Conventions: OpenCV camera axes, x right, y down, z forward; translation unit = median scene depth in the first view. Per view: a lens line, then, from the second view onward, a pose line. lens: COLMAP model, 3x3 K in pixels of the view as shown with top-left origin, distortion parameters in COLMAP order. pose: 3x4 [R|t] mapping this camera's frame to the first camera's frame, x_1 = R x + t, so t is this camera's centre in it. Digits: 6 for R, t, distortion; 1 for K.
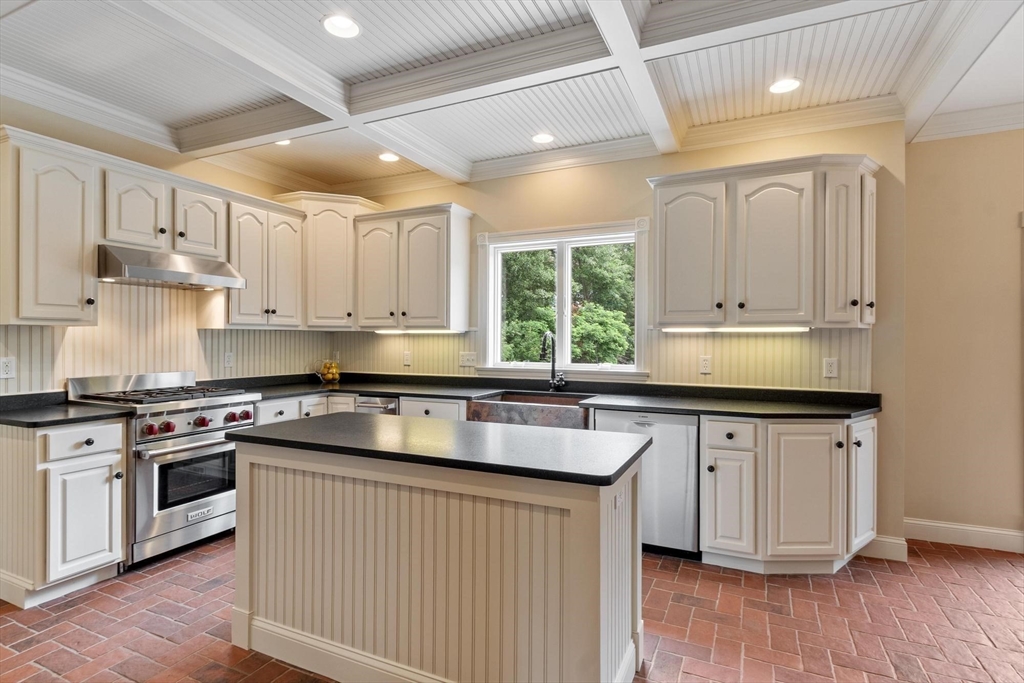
lens RADIAL K [[516.3, 0, 501.2], [0, 516.3, 341.6], [0, 0, 1]] dist [0.000052, -0.000447]
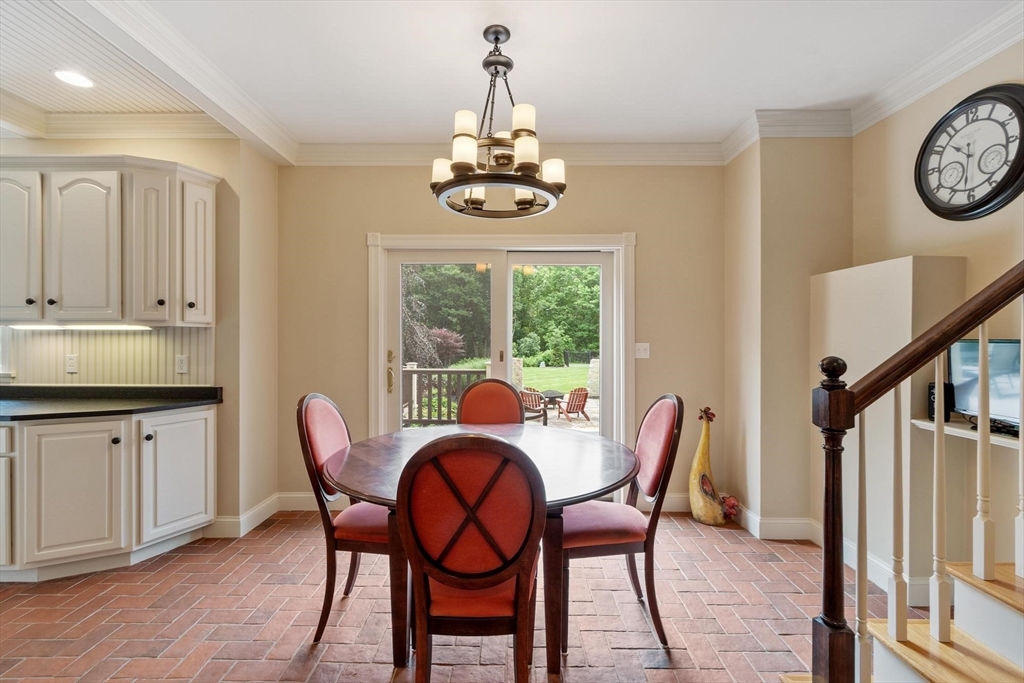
lens RADIAL K [[446.8, 0, 506.8], [0, 446.8, 342.7], [0, 0, 1]] dist [-0.001053, 0.000249]
pose [[0.904805, -0.005918, 0.425785, 0.783024], [0.003952, 0.999977, 0.005500, 0.004056], [-0.425808, -0.003293, 0.904808, -0.098935]]
